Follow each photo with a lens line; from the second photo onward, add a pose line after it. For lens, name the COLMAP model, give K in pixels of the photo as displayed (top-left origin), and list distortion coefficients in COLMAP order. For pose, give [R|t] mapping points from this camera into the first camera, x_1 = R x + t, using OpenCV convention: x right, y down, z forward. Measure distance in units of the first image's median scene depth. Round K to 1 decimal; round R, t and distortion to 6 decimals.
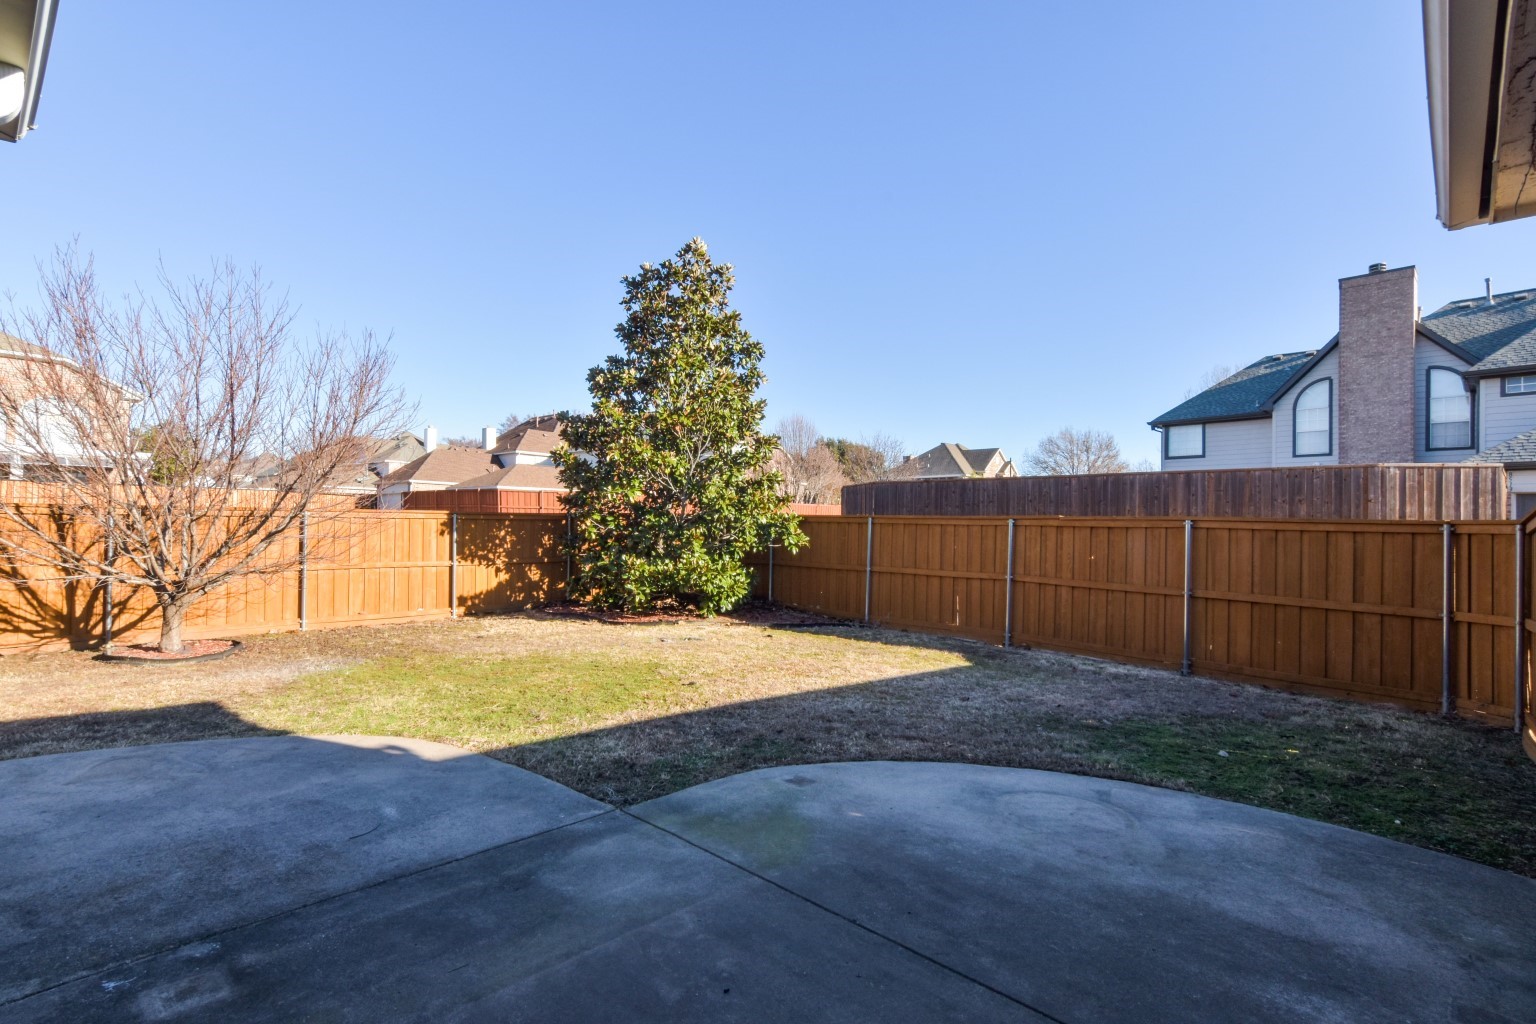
lens RADIAL K [[764.4, 0, 761.7], [0, 764.4, 507.6], [0, 0, 1]] dist [0.004967, 0.001230]
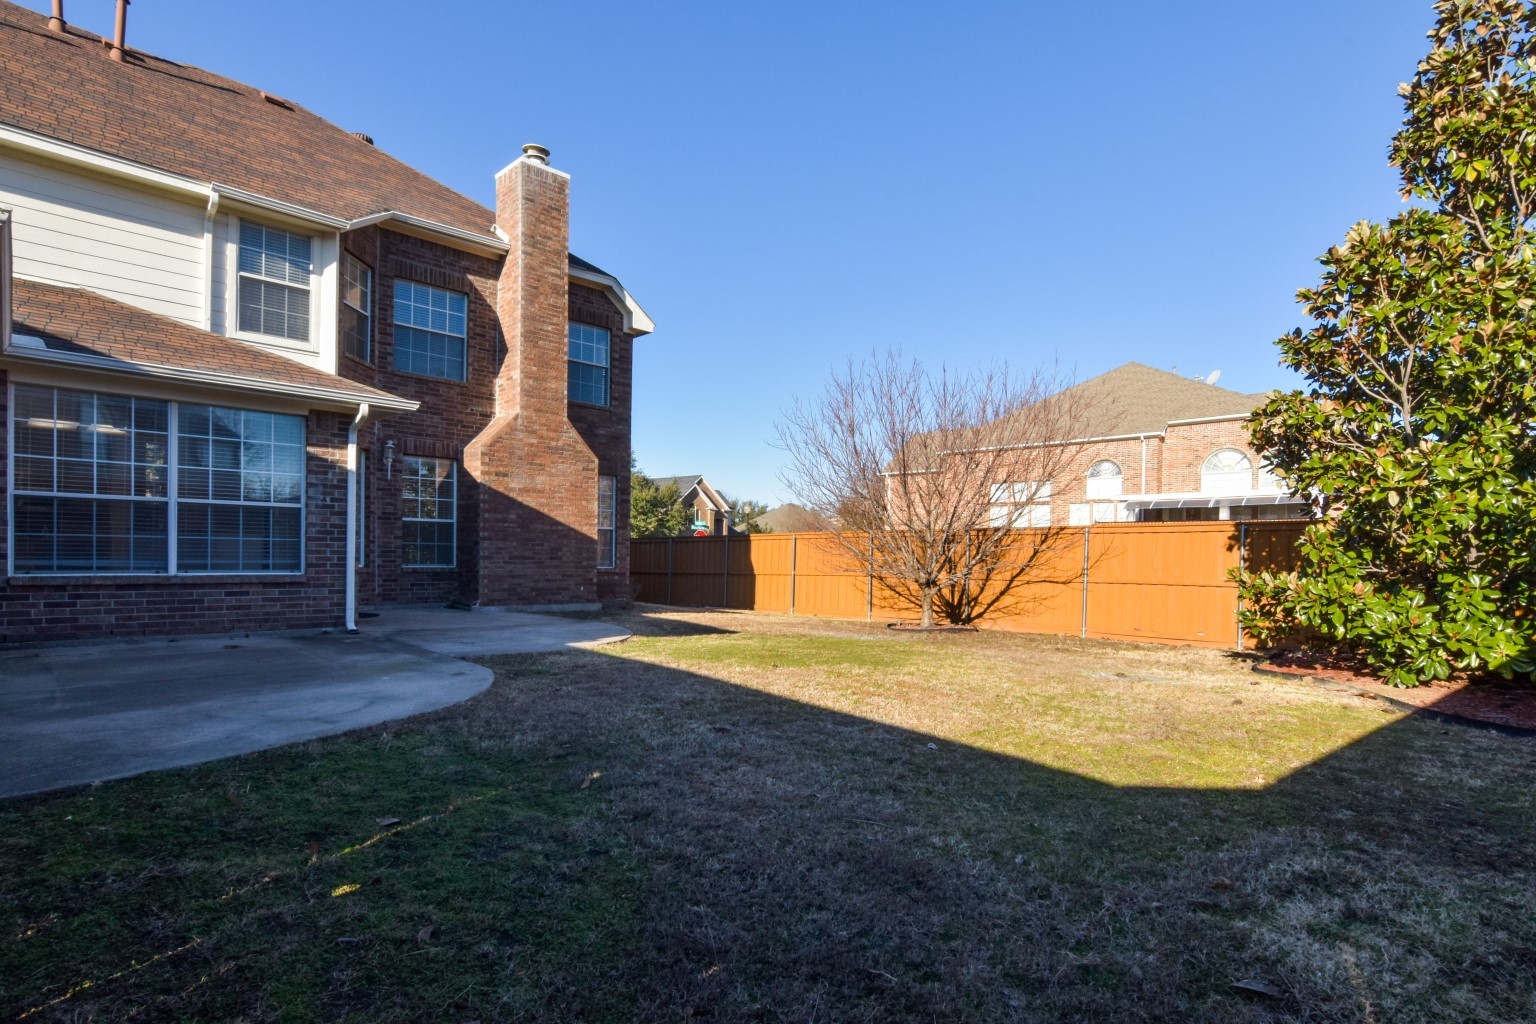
lens RADIAL K [[764.4, 0, 761.7], [0, 764.4, 507.6], [0, 0, 1]] dist [0.004967, 0.001230]
pose [[-0.048717, -0.081958, -0.995444, 0.624723], [0.013298, 0.996486, -0.082694, 0.069326], [0.998724, -0.017266, -0.047456, 0.685022]]
